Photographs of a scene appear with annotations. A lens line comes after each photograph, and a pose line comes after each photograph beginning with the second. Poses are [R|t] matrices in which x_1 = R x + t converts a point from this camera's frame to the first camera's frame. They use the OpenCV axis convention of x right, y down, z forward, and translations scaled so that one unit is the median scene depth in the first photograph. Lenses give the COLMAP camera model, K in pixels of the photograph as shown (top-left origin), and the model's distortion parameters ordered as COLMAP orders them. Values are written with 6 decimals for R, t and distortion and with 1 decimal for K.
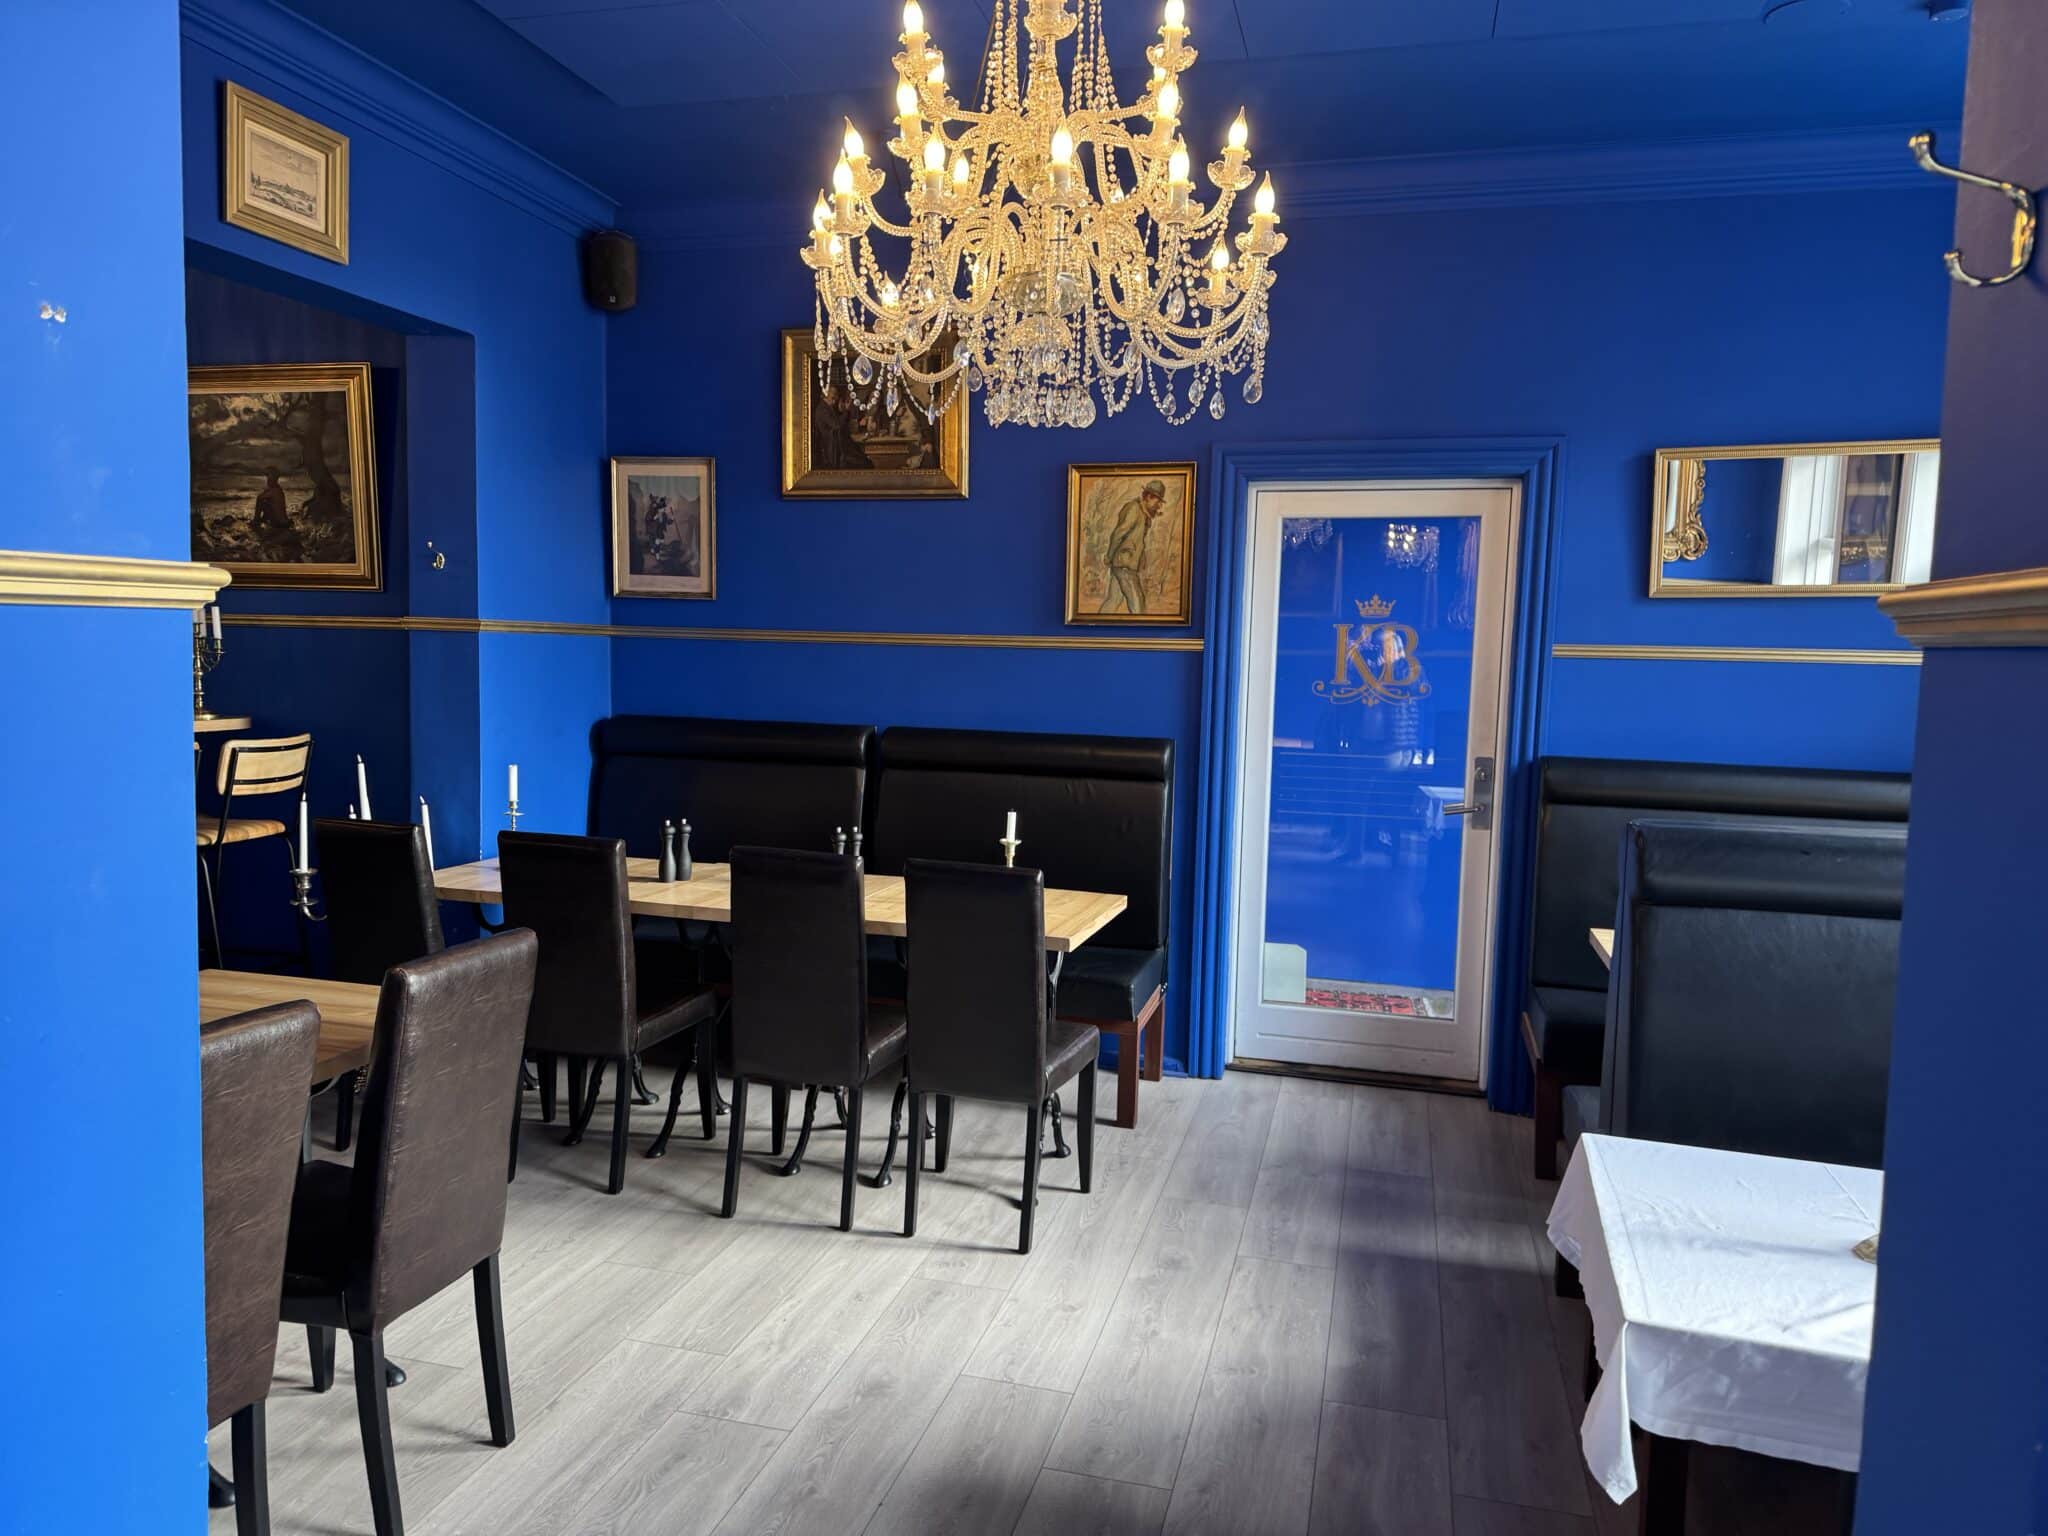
lens RADIAL K [[1440.1, 0, 1028.5], [0, 1440.1, 784.9], [0, 0, 1]] dist [0.117156, -0.243765]
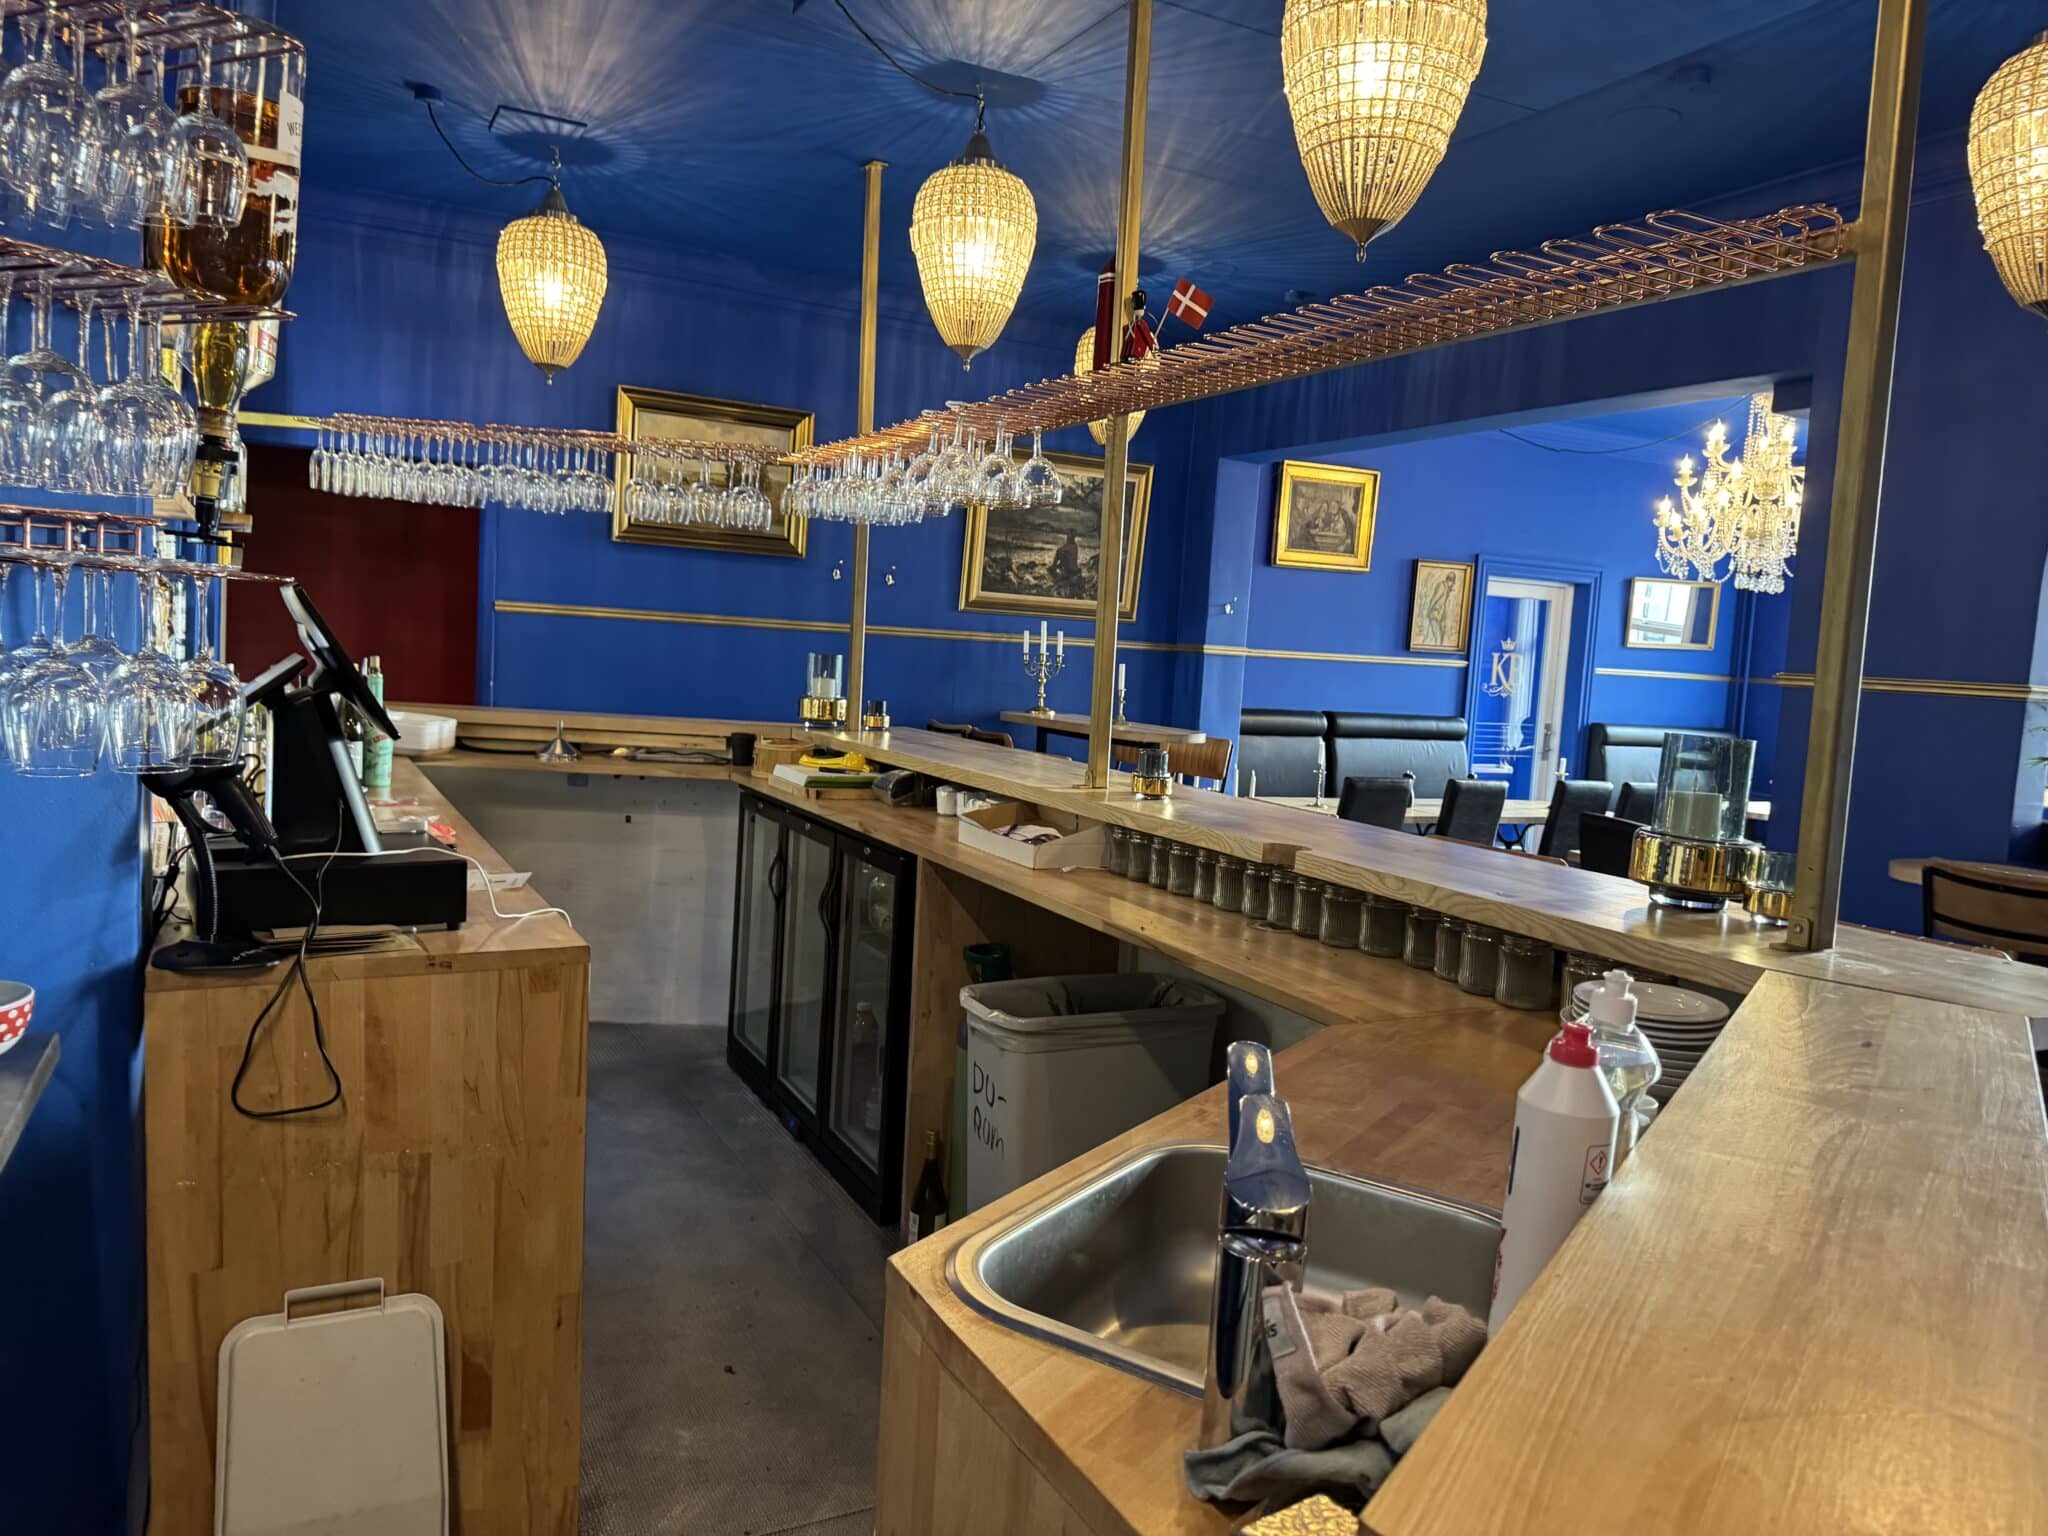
lens RADIAL K [[1440.1, 0, 1028.5], [0, 1440.1, 784.9], [0, 0, 1]] dist [0.117156, -0.243765]
pose [[0.741201, -0.048630, 0.669520, -1.468775], [0.022552, 0.998613, 0.047566, -0.043529], [-0.670905, -0.020157, 0.741270, 0.016816]]
